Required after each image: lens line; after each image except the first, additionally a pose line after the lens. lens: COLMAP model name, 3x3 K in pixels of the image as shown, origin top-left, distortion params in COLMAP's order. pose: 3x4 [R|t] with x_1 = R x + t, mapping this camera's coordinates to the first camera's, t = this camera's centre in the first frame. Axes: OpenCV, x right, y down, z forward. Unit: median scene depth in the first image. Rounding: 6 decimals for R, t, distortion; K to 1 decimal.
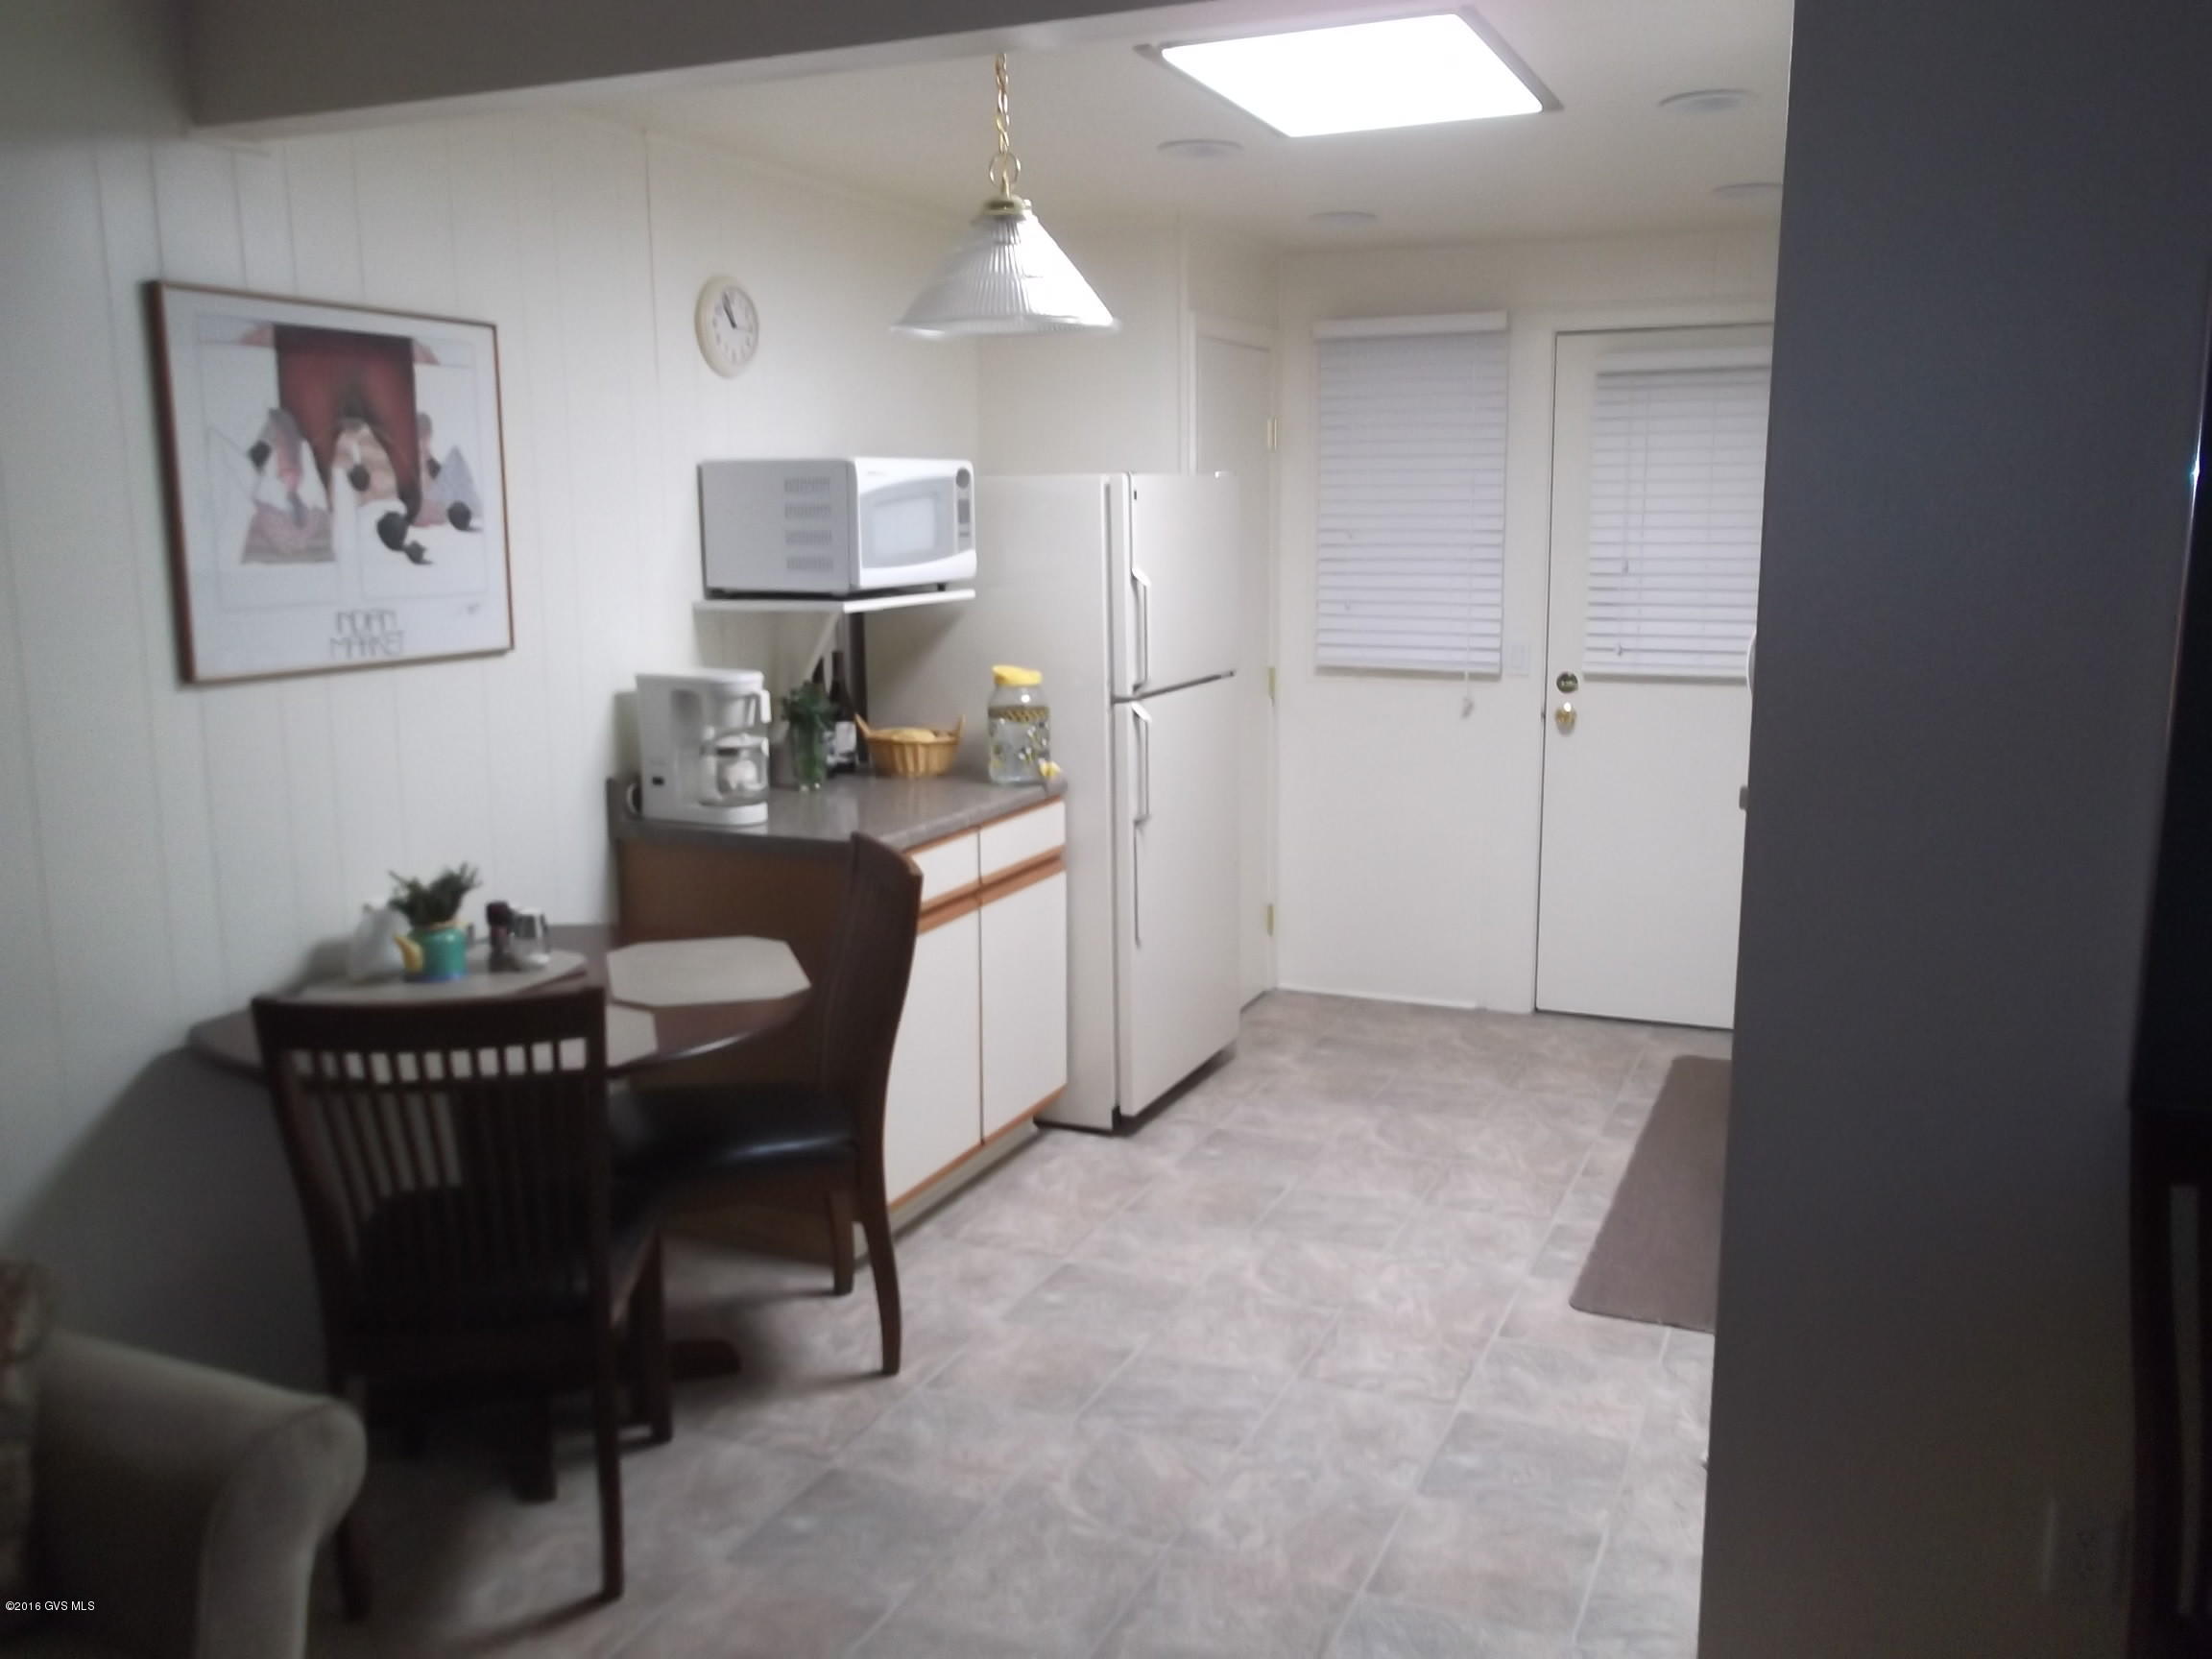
lens RADIAL K [[1839.4, 0, 1106.0], [0, 1839.4, 829.5], [0, 0, 1]] dist [-0.061064, 0.137017]
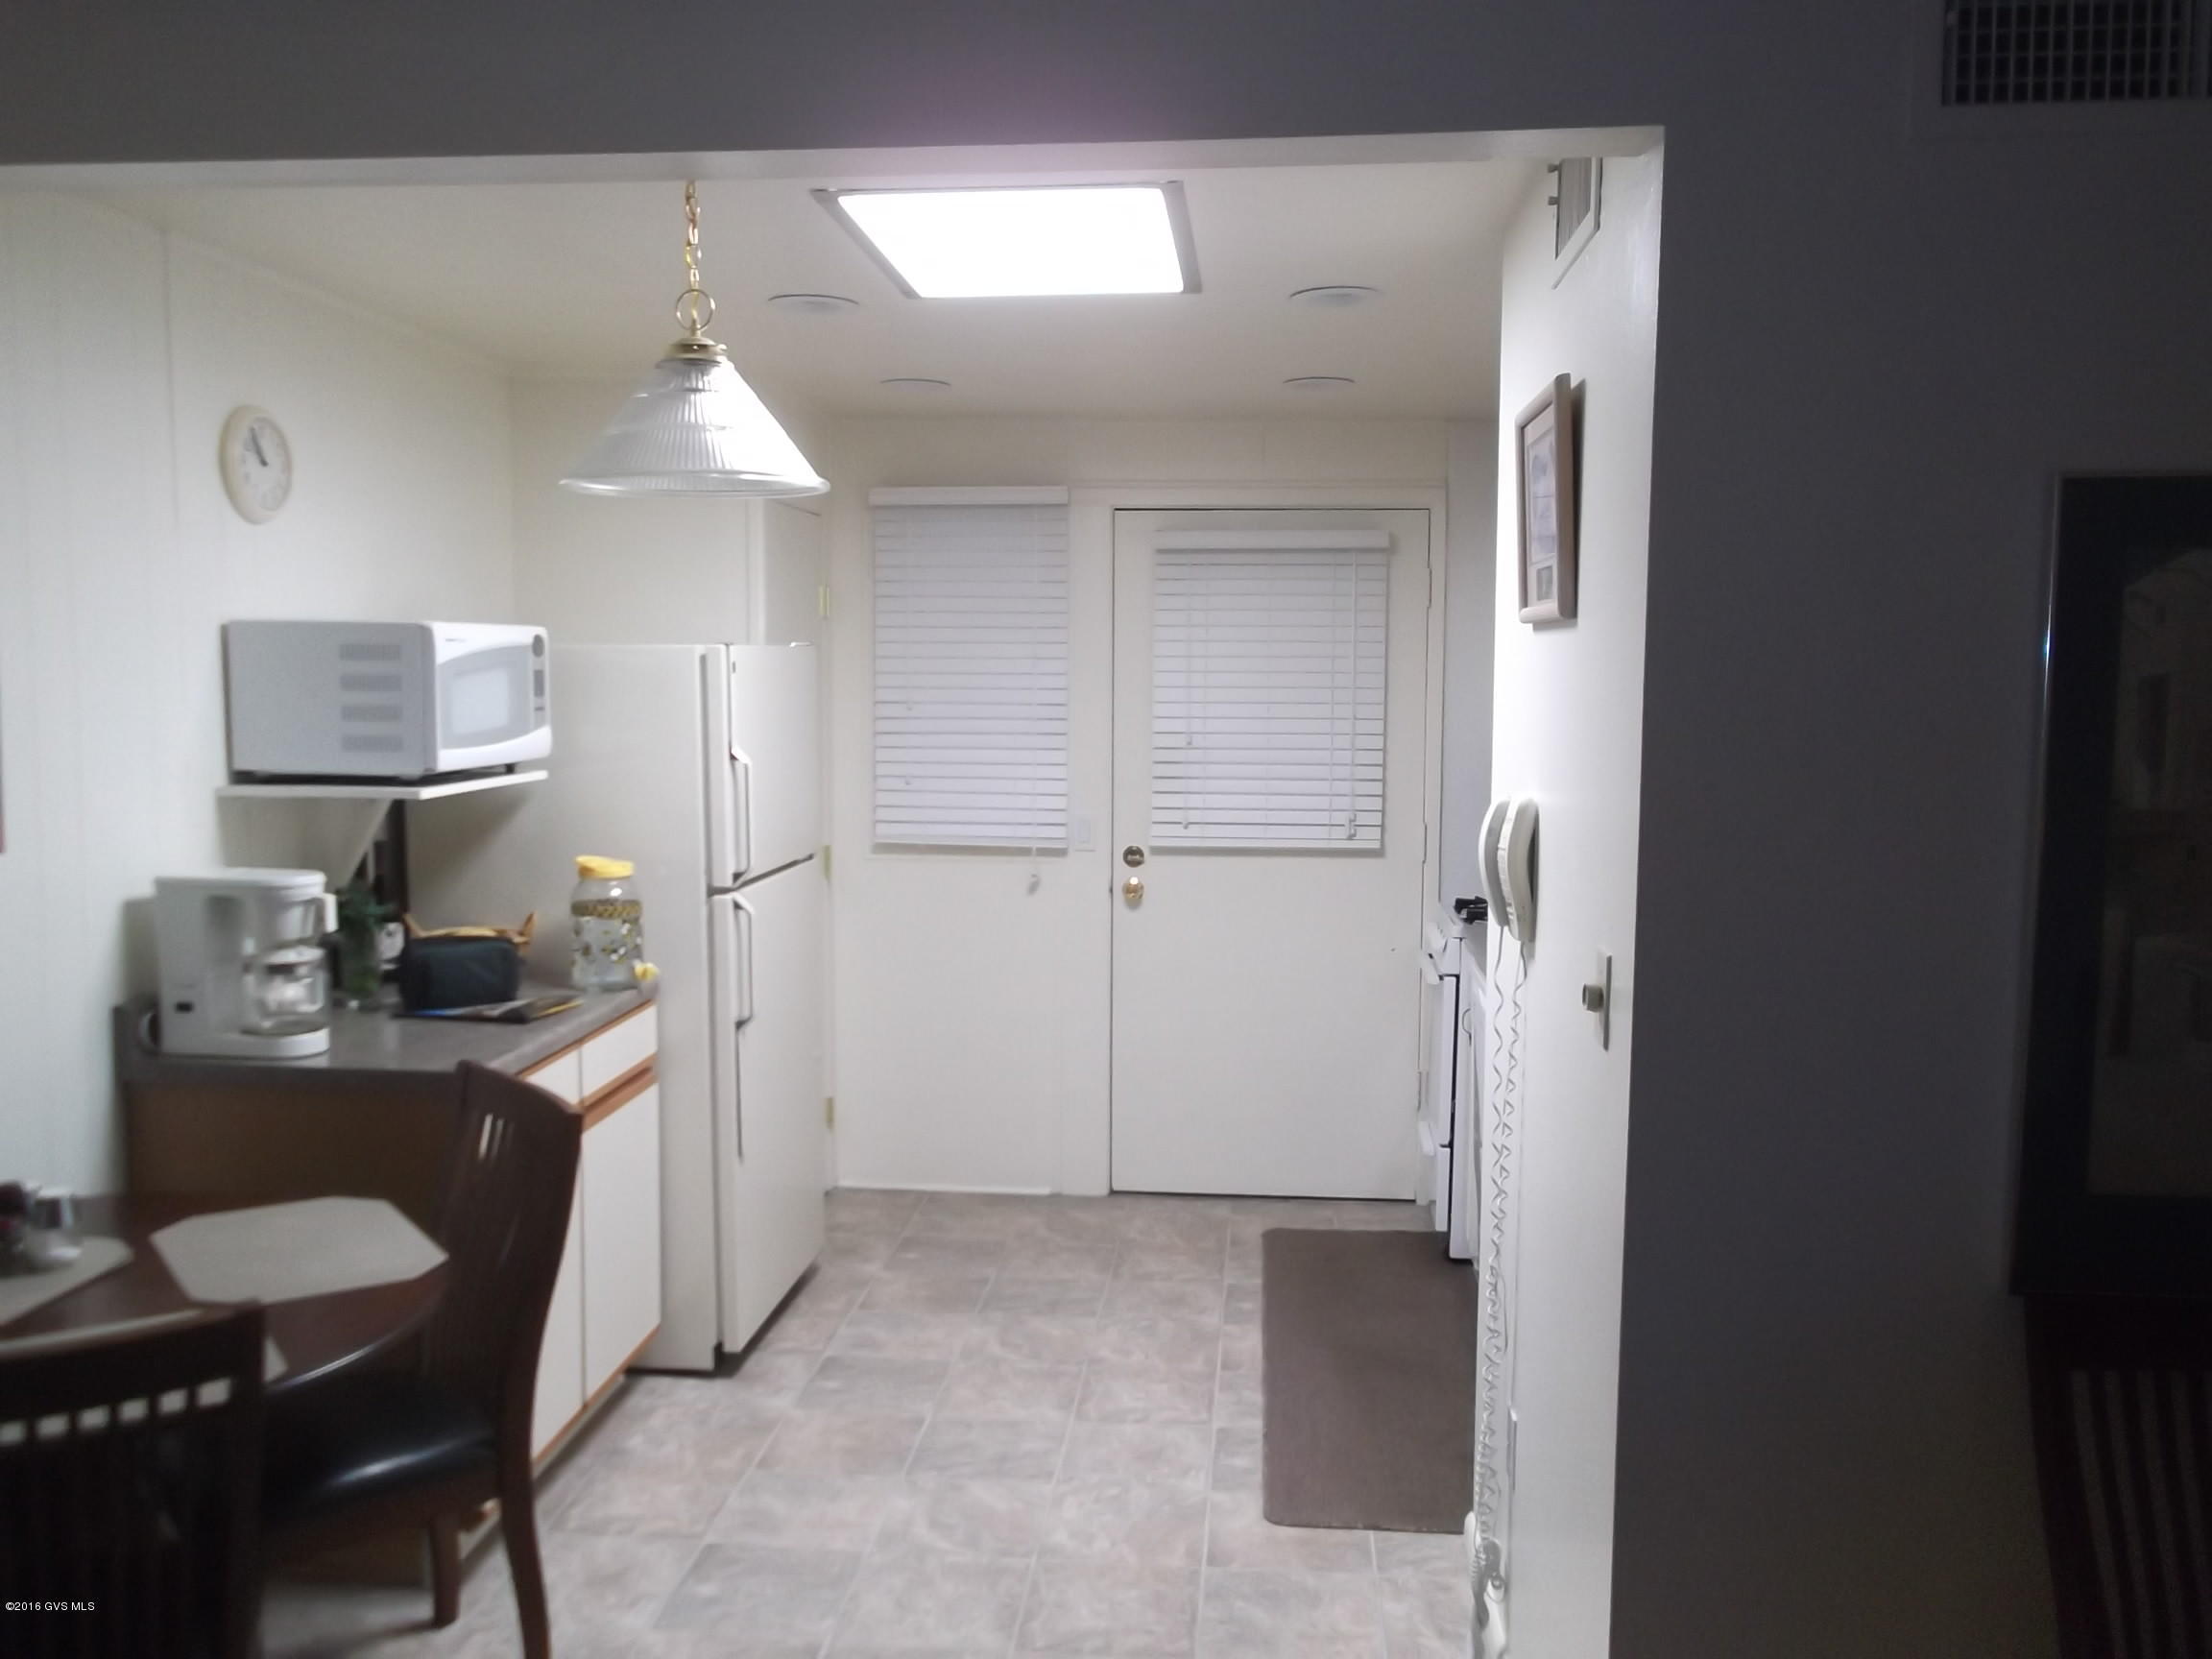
lens RADIAL K [[1839.4, 0, 1106.0], [0, 1839.4, 829.5], [0, 0, 1]] dist [-0.061064, 0.137017]
pose [[0.946985, -0.015229, 0.320916, -0.101548], [0.042966, 0.995906, -0.079528, -0.020160], [-0.318391, 0.089100, 0.943763, 0.081235]]
